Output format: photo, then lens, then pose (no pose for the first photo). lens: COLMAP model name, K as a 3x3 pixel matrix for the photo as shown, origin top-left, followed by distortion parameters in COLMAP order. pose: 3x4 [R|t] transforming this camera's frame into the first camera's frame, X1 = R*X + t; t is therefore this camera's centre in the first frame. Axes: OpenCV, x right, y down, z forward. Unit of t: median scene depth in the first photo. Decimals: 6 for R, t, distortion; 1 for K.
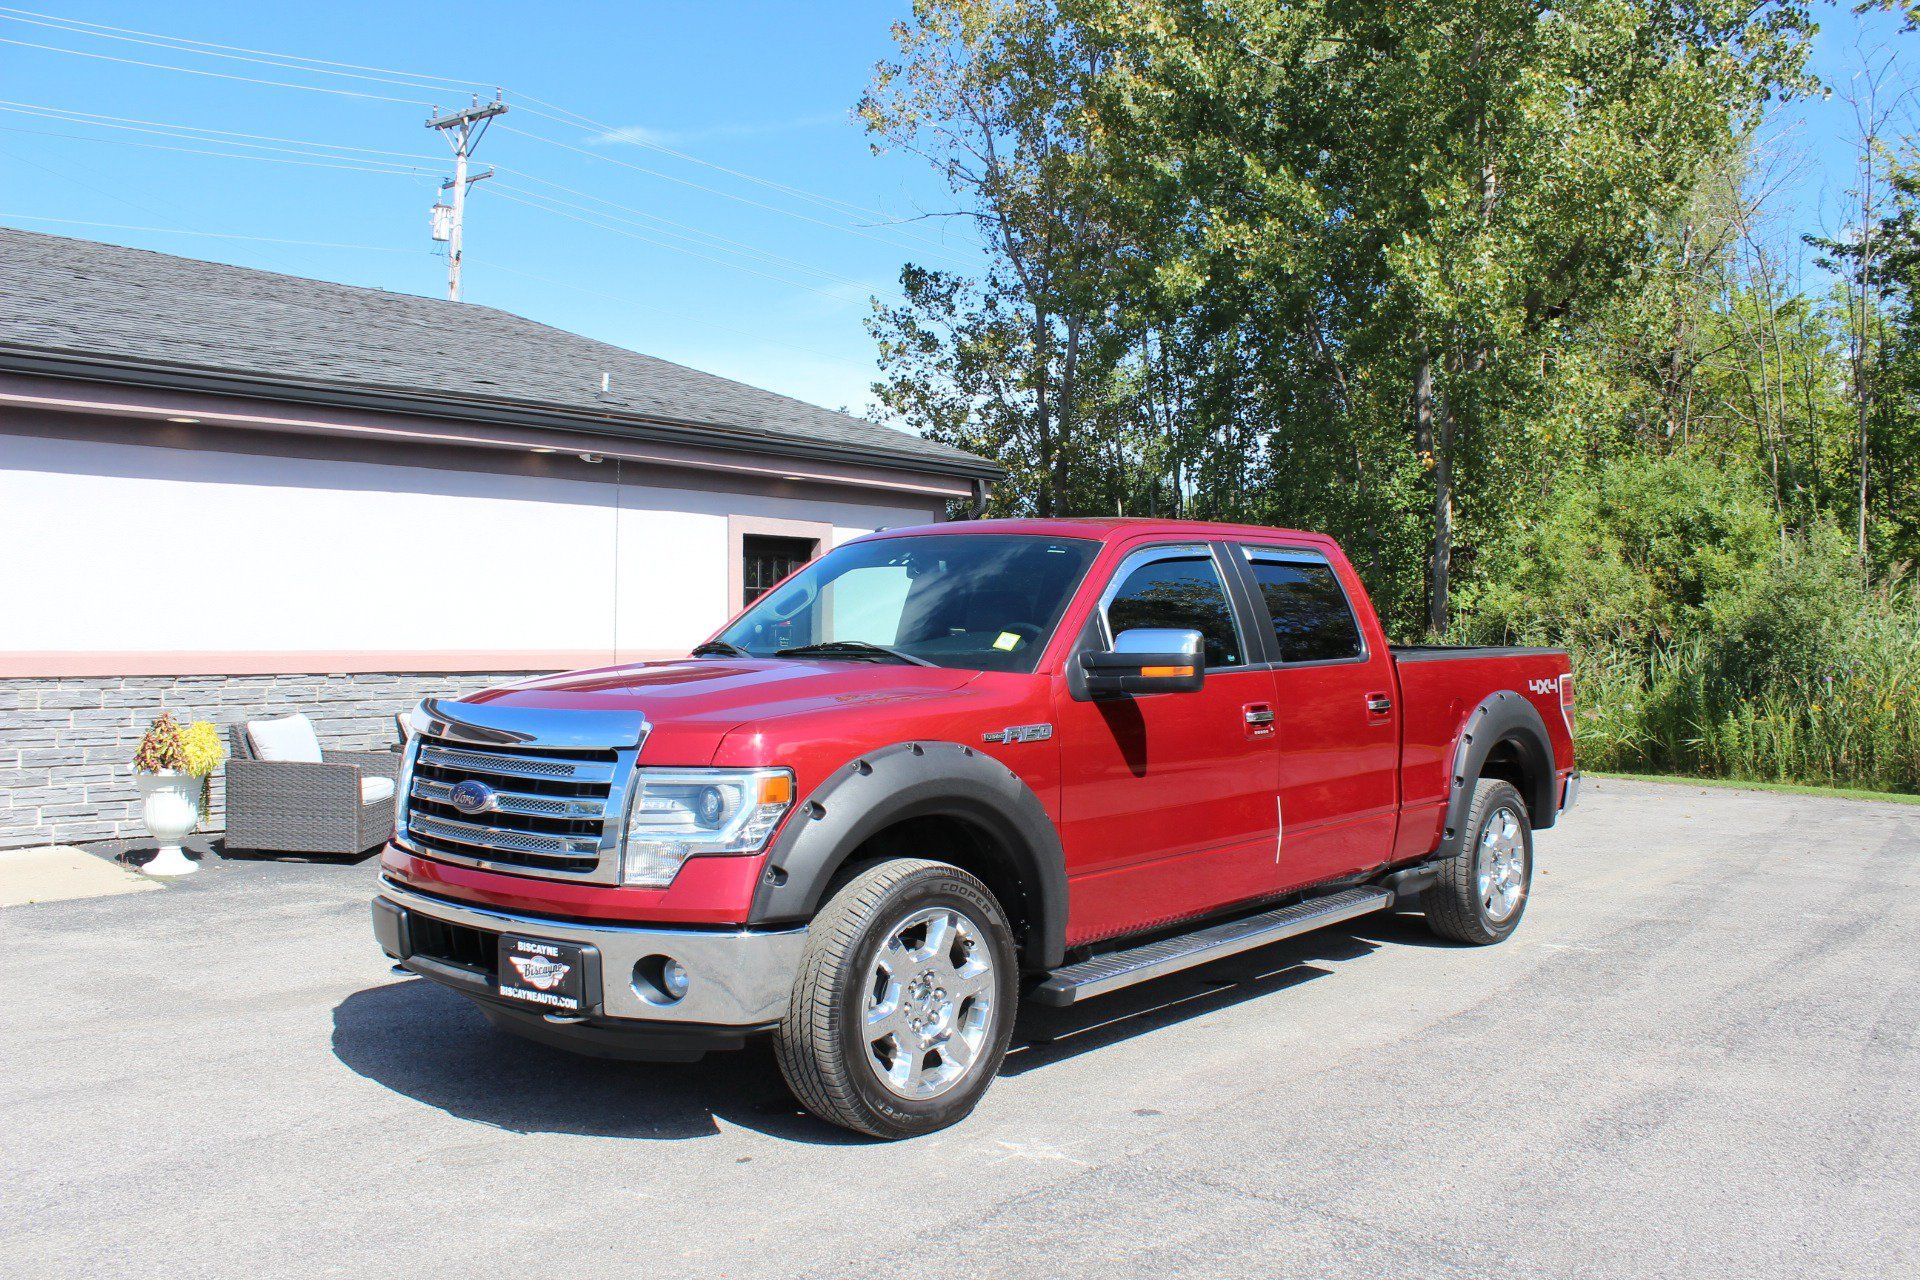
lens RADIAL K [[1609.6, 0, 973.4], [0, 1609.6, 661.0], [0, 0, 1]] dist [-0.176925, 0.167068]
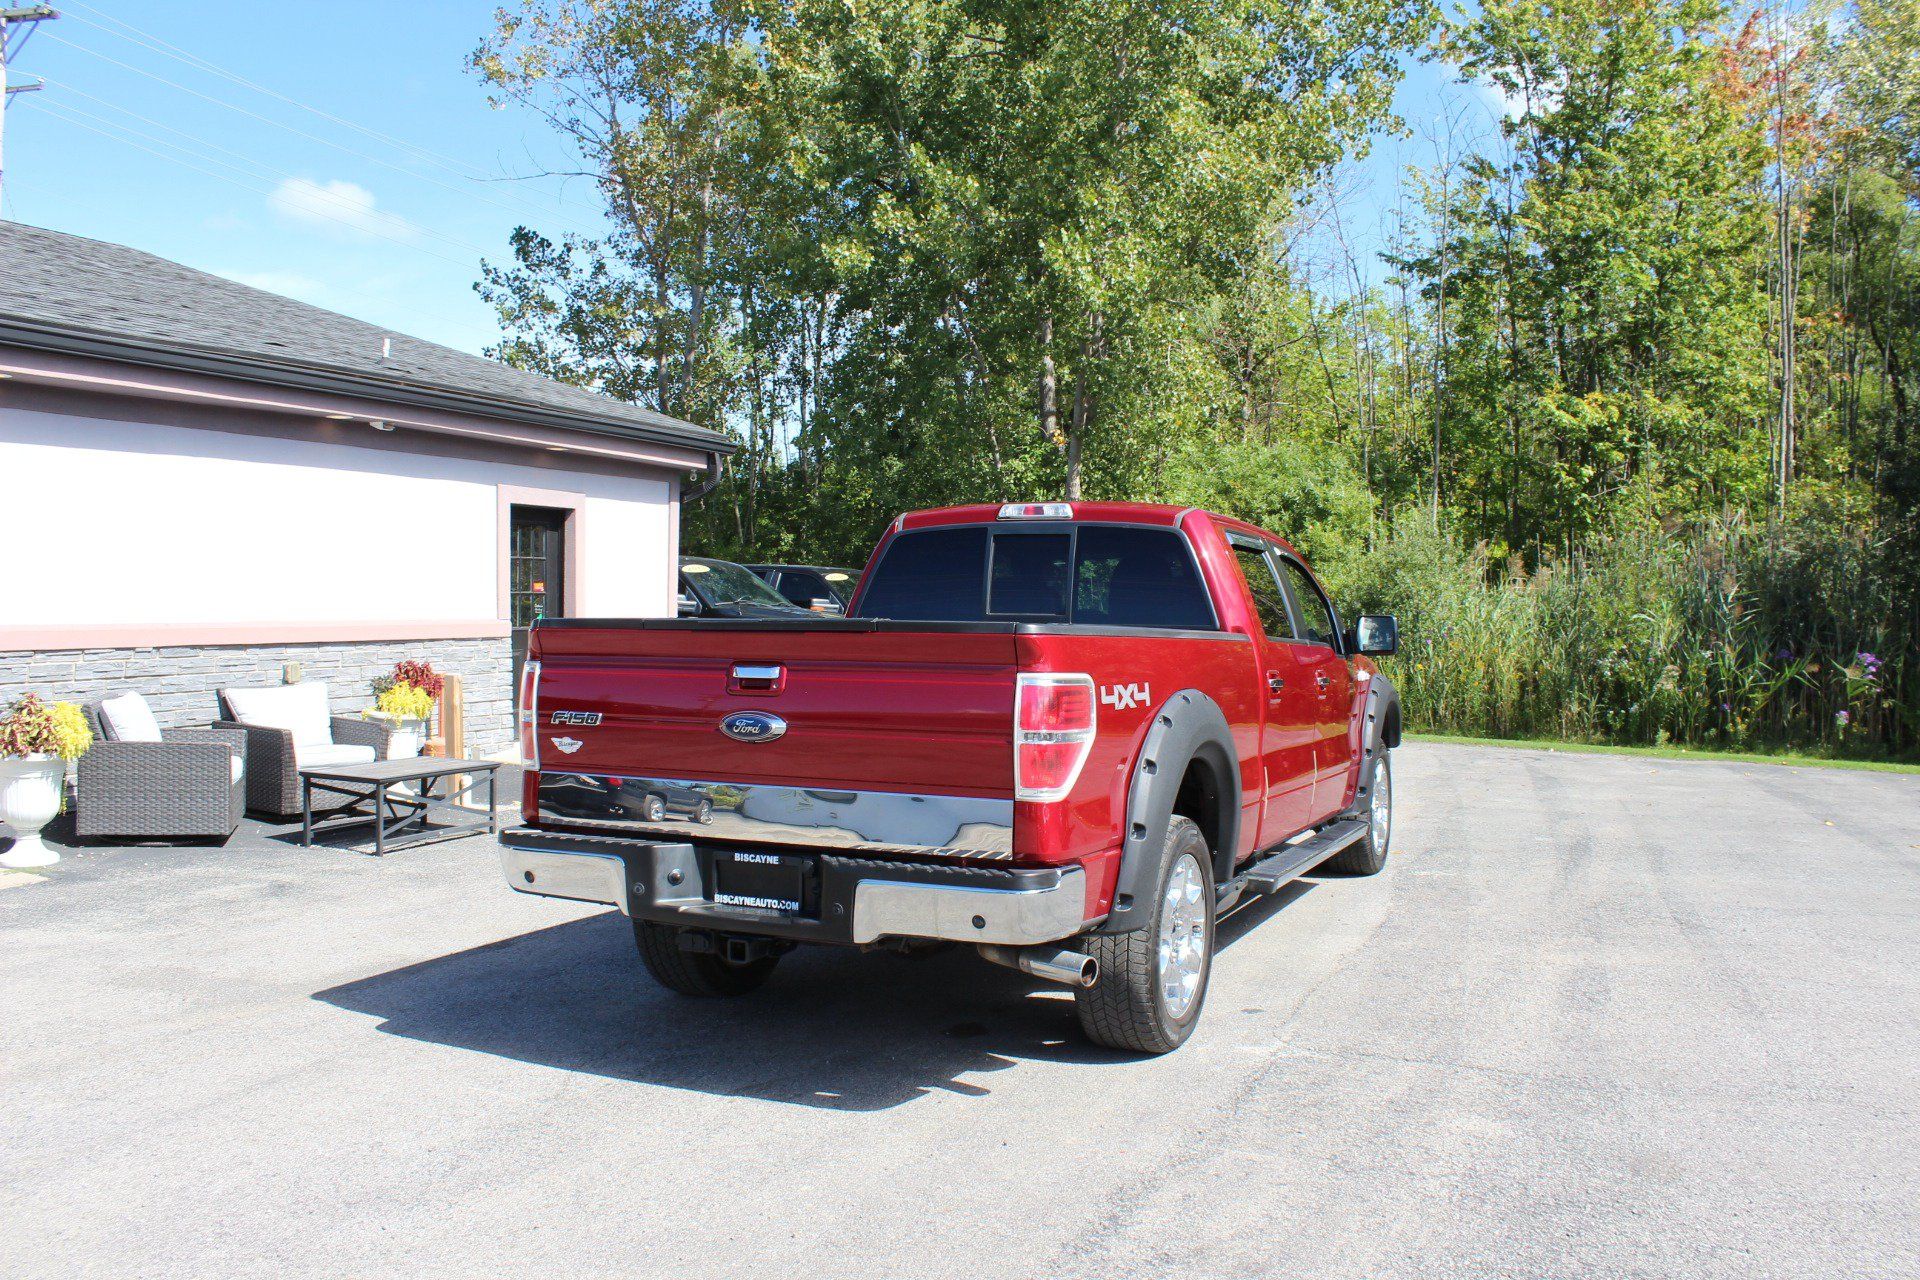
lens RADIAL K [[1604.3, 0, 974.5], [0, 1604.3, 658.8], [0, 0, 1]] dist [-0.166614, 0.150717]
pose [[0.953598, -0.007840, 0.300981, -0.143623], [0.000518, 0.999702, 0.024400, -0.005446], [-0.301083, -0.023112, 0.953318, -0.030528]]
